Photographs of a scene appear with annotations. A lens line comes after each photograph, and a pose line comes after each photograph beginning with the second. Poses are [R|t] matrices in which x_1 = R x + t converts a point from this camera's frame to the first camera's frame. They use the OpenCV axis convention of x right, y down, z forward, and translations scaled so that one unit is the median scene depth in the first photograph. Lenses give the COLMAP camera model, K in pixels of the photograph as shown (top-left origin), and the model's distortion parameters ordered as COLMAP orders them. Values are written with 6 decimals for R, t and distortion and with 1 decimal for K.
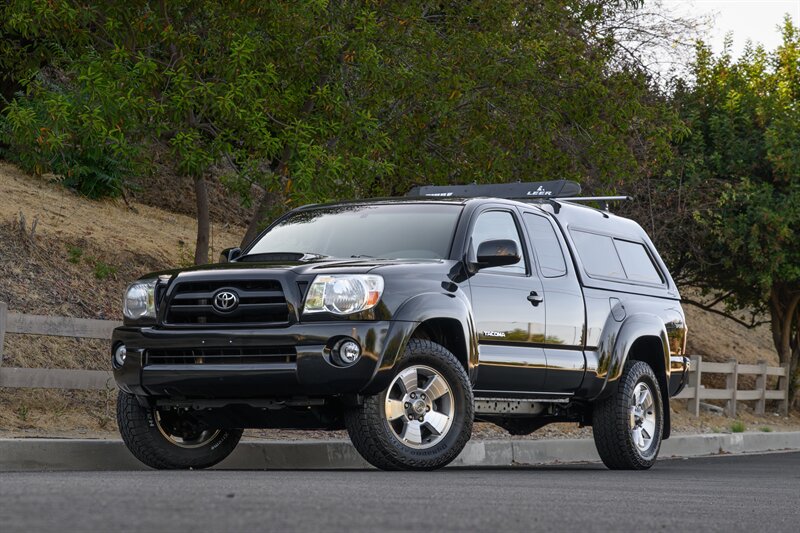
lens RADIAL K [[2282.9, 0, 400.0], [0, 2282.9, 266.5], [0, 0, 1]] dist [0.391228, 0.648019]
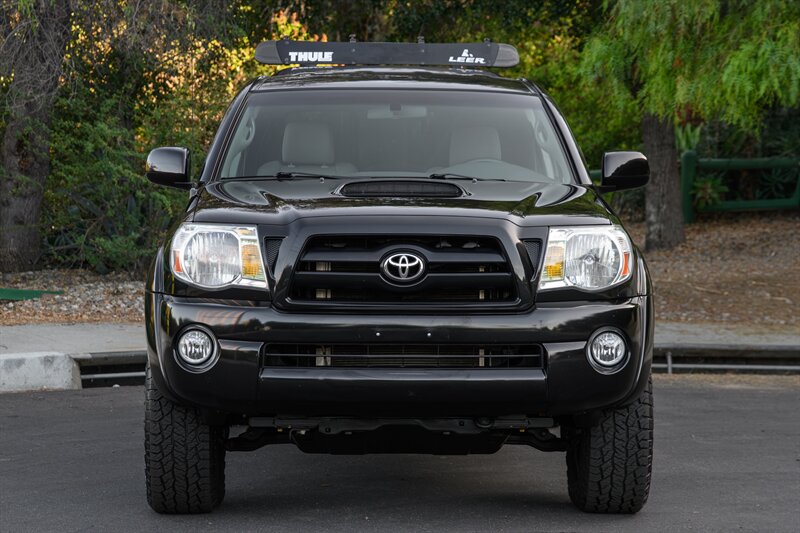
lens RADIAL K [[2282.9, 0, 400.0], [0, 2282.9, 266.5], [0, 0, 1]] dist [0.391228, 0.648019]
pose [[0.879354, -0.015735, 0.475908, -0.366756], [-0.036532, 0.994279, 0.100375, -0.047012], [-0.474765, -0.105651, 0.873748, 0.441923]]
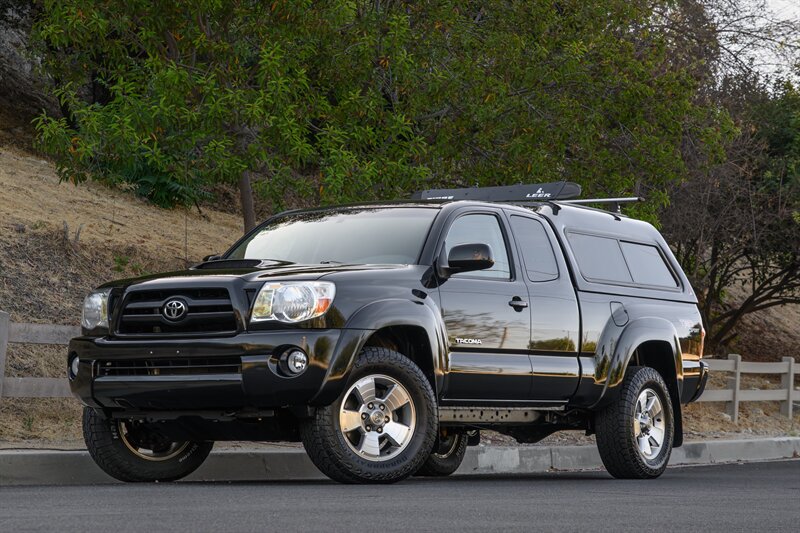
lens RADIAL K [[2188.3, 0, 400.0], [0, 2188.3, 266.5], [0, 0, 1]] dist [0.365898, 0.207531]
pose [[0.996886, -0.010502, -0.078157, 0.089929], [0.010355, 0.999944, -0.002287, -0.000254], [0.078176, 0.001471, 0.996938, 0.076160]]
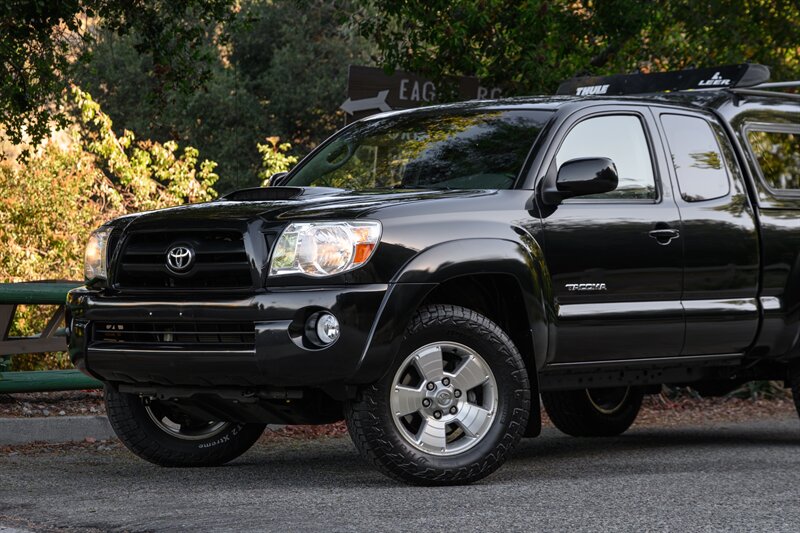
lens RADIAL K [[2282.9, 0, 400.0], [0, 2282.9, 266.5], [0, 0, 1]] dist [0.391228, 0.648019]
pose [[0.972948, -0.013037, -0.230656, 0.161582], [0.027923, 0.997723, 0.061390, -0.025396], [0.229331, -0.066170, 0.971097, 0.284855]]
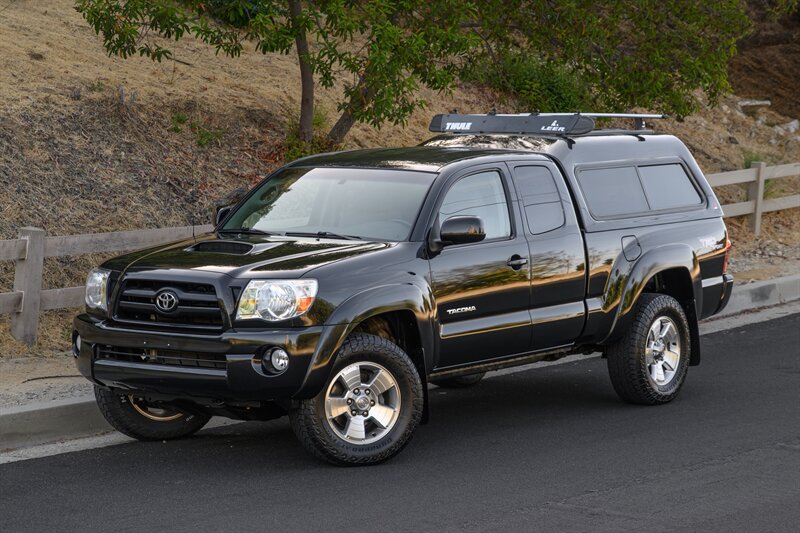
lens RADIAL K [[2282.9, 0, 400.0], [0, 2282.9, 266.5], [0, 0, 1]] dist [0.391228, 0.648019]
pose [[0.988213, 0.004210, -0.153028, 0.176065], [0.018864, 0.988655, 0.149018, -0.145521], [0.151919, -0.150148, 0.976922, 0.028957]]
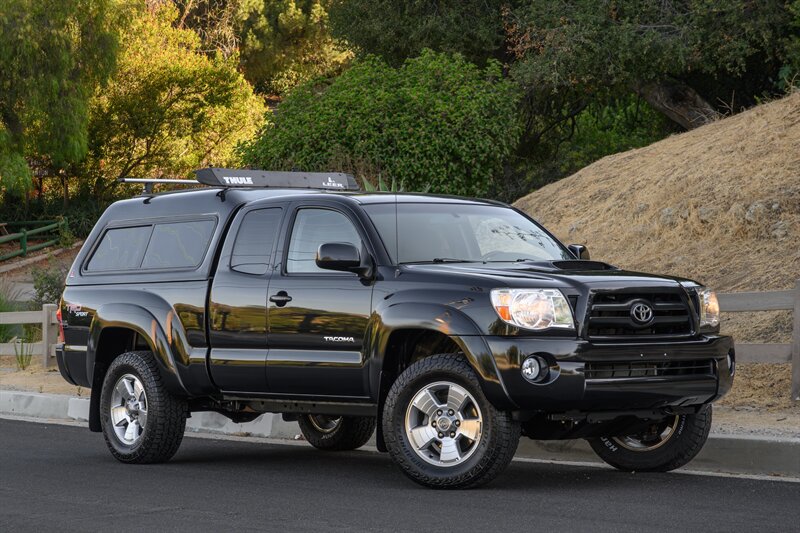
lens RADIAL K [[2282.9, 0, 400.0], [0, 2282.9, 266.5], [0, 0, 1]] dist [0.391228, 0.648019]
pose [[0.426736, 0.004231, 0.904366, -0.999050], [-0.044653, 0.998868, 0.016397, -0.016482], [-0.903273, -0.047380, 0.426442, 0.655046]]
